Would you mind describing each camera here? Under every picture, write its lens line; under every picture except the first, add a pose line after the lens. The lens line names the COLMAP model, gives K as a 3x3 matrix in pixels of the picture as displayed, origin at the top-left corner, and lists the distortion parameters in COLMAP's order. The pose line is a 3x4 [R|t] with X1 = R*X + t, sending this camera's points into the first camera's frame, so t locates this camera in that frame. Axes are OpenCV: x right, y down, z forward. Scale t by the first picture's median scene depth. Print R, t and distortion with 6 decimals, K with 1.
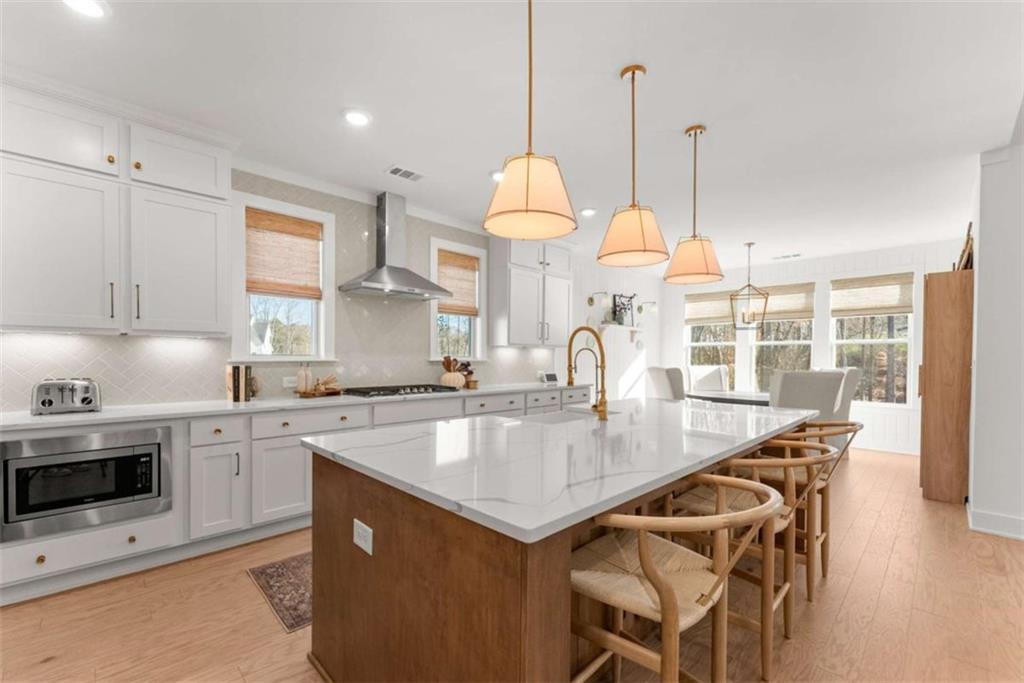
lens RADIAL K [[418.9, 0, 511.7], [0, 418.9, 360.1], [0, 0, 1]] dist [-0.000225, -0.000058]
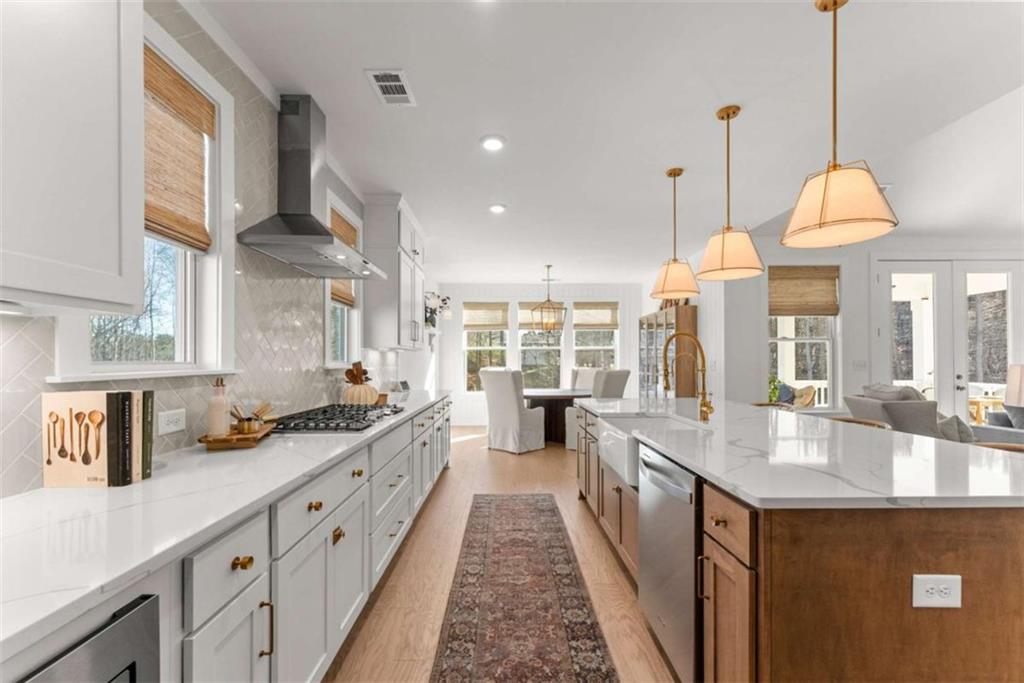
lens RADIAL K [[418.9, 0, 497.2], [0, 418.9, 356.8], [0, 0, 1]] dist [-0.000225, -0.000058]
pose [[0.689046, -0.003631, 0.724709, -0.506186], [0.017613, 0.999776, -0.011737, -0.005643], [-0.724504, 0.020851, 0.688955, 0.349688]]
